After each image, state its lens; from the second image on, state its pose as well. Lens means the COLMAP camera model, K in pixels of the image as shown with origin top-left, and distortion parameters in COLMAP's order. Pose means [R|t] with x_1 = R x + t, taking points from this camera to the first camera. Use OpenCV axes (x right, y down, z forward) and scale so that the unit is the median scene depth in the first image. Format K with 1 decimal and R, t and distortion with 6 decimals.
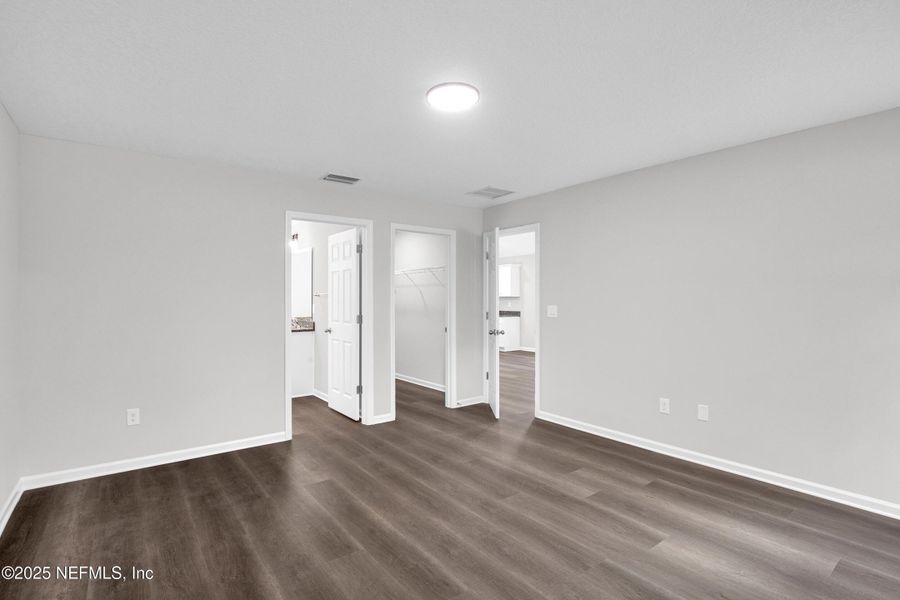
lens RADIAL K [[450.4, 0, 449.0], [0, 450.4, 302.3], [0, 0, 1]] dist [0.002148, 0.000434]
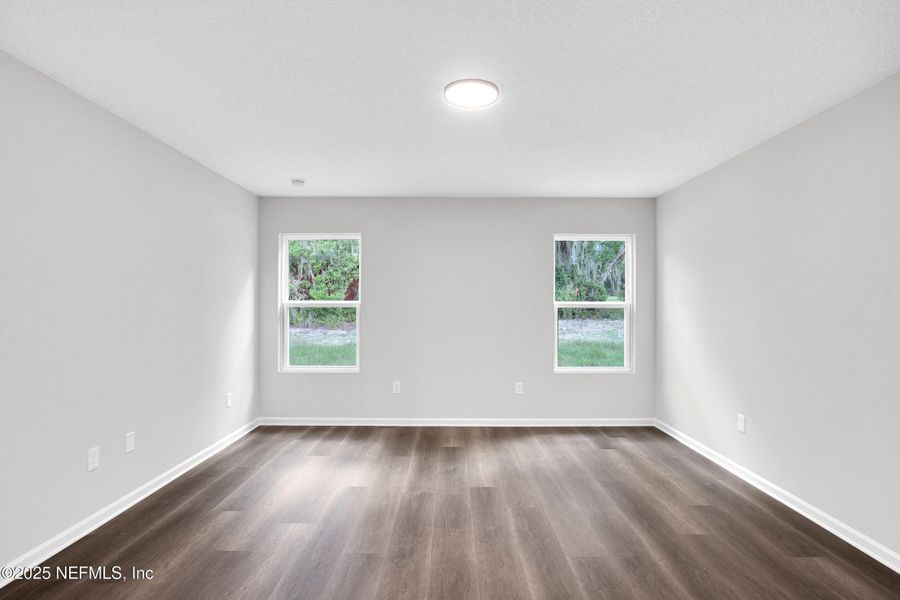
lens RADIAL K [[450.4, 0, 450.3], [0, 450.4, 298.4], [0, 0, 1]] dist [0.002148, 0.000434]
pose [[-0.796738, 0.005794, 0.604297, -0.553062], [-0.002862, 0.999907, -0.013360, -0.008239], [-0.604318, -0.012374, -0.796647, 1.835468]]
